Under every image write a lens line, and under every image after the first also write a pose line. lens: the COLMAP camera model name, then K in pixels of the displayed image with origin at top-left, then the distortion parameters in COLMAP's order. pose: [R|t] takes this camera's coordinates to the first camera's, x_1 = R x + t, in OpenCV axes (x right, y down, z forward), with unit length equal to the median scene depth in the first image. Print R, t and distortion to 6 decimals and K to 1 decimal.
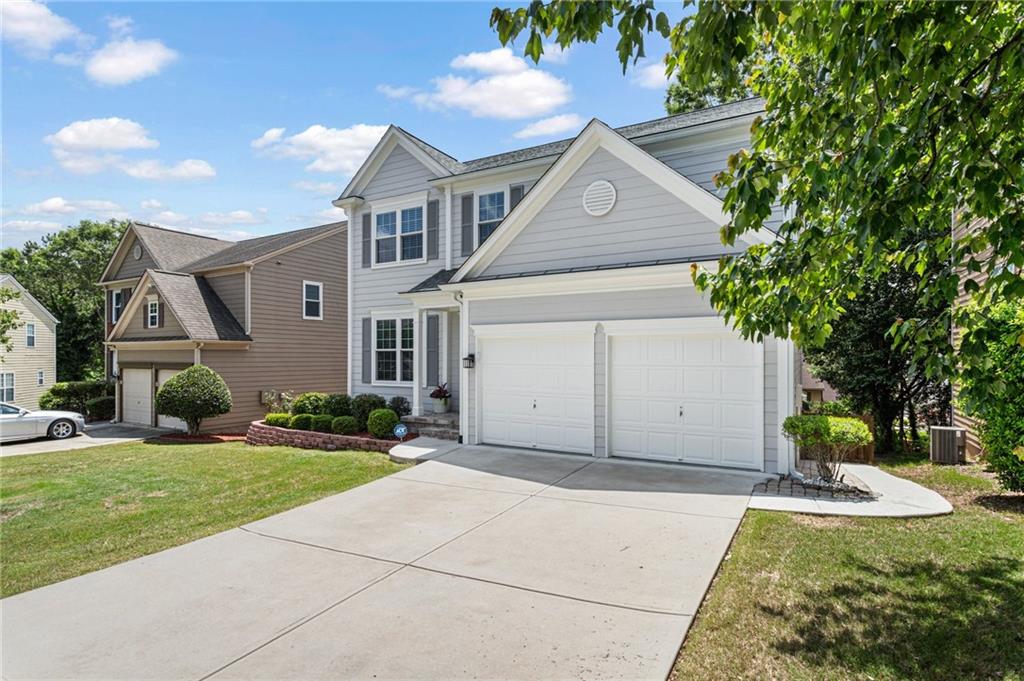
lens RADIAL K [[515.0, 0, 529.1], [0, 515.0, 355.3], [0, 0, 1]] dist [0.001409, 0.000231]
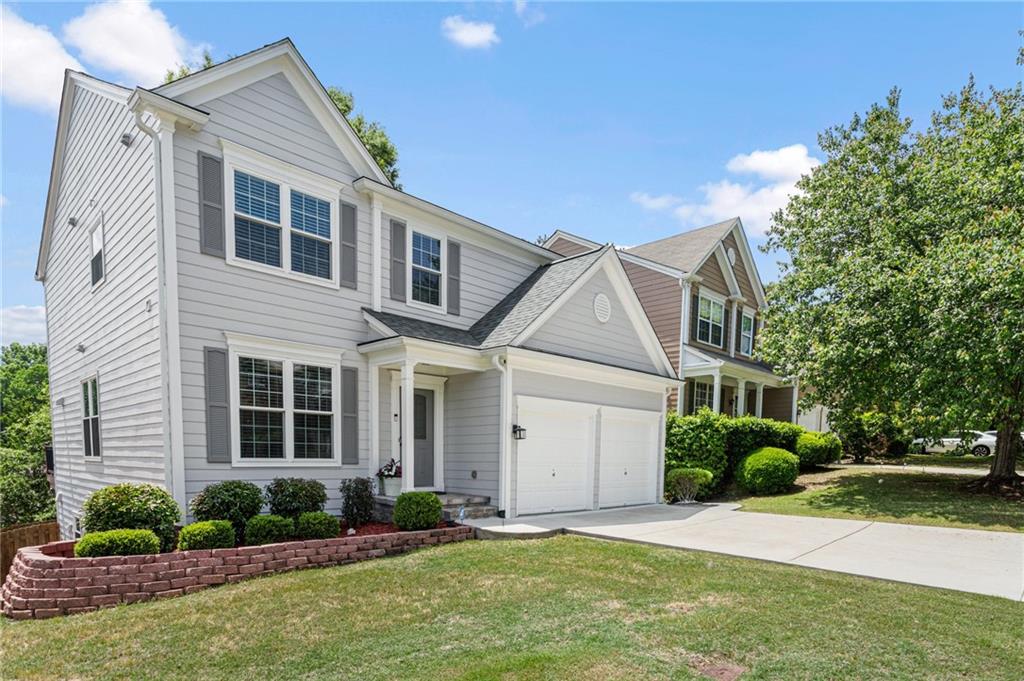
lens RADIAL K [[587.5, 0, 473.2], [0, 587.5, 502.7], [0, 0, 1]] dist [0.000619, 0.000026]
pose [[0.298812, -0.067560, 0.951918, -0.868052], [-0.014805, 0.997043, 0.075410, 0.044668], [-0.954197, -0.036627, 0.296928, 0.538435]]
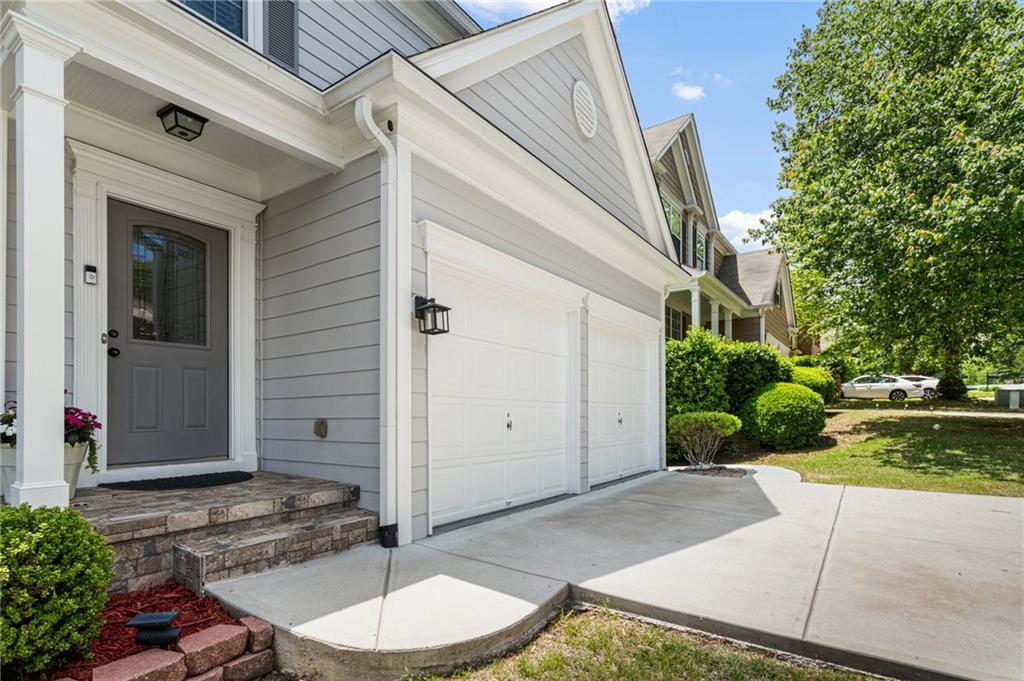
lens RADIAL K [[513.7, 0, 484.9], [0, 513.7, 411.0], [0, 0, 1]] dist [0.000311, -0.000100]
pose [[0.124791, 0.004989, 0.992171, -0.345167], [-0.002004, 0.999987, -0.004776, 0.059105], [-0.992181, -0.001392, 0.124799, 0.658556]]
